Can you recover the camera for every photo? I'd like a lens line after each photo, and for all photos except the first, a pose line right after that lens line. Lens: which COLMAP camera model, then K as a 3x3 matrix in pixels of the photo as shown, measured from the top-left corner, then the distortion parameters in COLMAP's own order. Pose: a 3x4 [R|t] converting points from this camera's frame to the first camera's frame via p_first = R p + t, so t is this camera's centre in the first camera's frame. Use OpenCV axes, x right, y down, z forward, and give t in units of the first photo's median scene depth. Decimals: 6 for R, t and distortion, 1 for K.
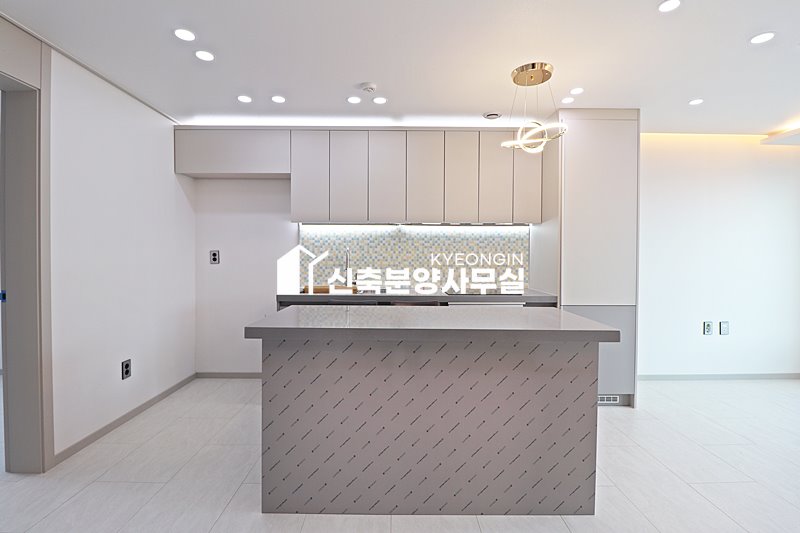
lens RADIAL K [[370.8, 0, 407.7], [0, 370.8, 260.5], [0, 0, 1]] dist [-0.002728, -0.010392]
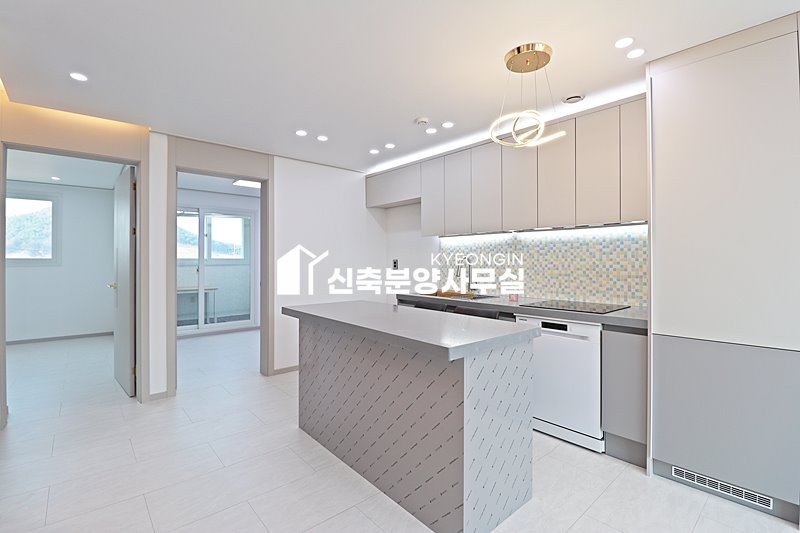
lens RADIAL K [[370.8, 0, 403.9], [0, 370.8, 259.4], [0, 0, 1]] dist [-0.002728, -0.010392]
pose [[0.653429, -0.008422, -0.756941, 0.560469], [-0.005855, 0.999852, -0.016179, -0.006626], [0.756965, 0.015004, 0.653283, 0.146196]]
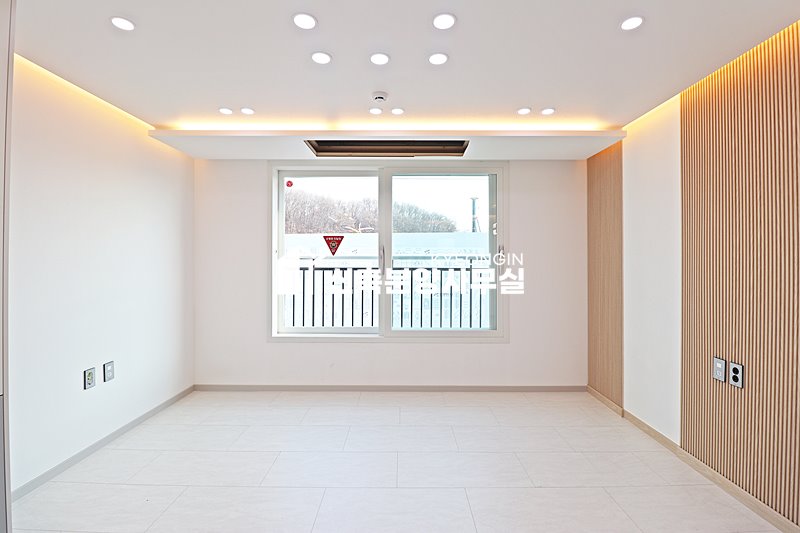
lens RADIAL K [[370.8, 0, 400.7], [0, 370.8, 263.3], [0, 0, 1]] dist [-0.002728, -0.010392]
pose [[0.017199, -0.010848, 0.999793, 0.149425], [0.018150, 0.999780, 0.010536, -0.029898], [-0.999687, 0.017965, 0.017392, 0.440991]]
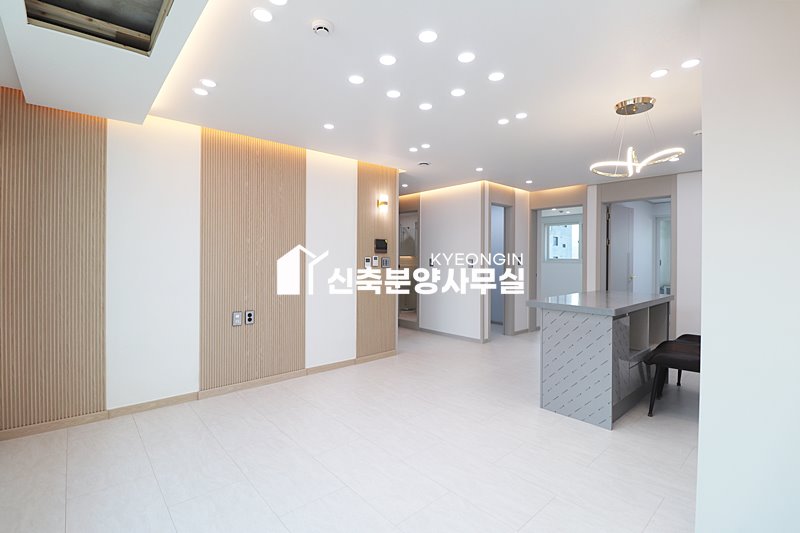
lens RADIAL K [[370.8, 0, 394.2], [0, 370.8, 259.5], [0, 0, 1]] dist [-0.002728, -0.010392]
pose [[-0.763965, -0.010171, -0.645178, 1.139987], [-0.022990, 0.999670, 0.011462, -0.017148], [0.644848, 0.023589, -0.763946, 0.980089]]
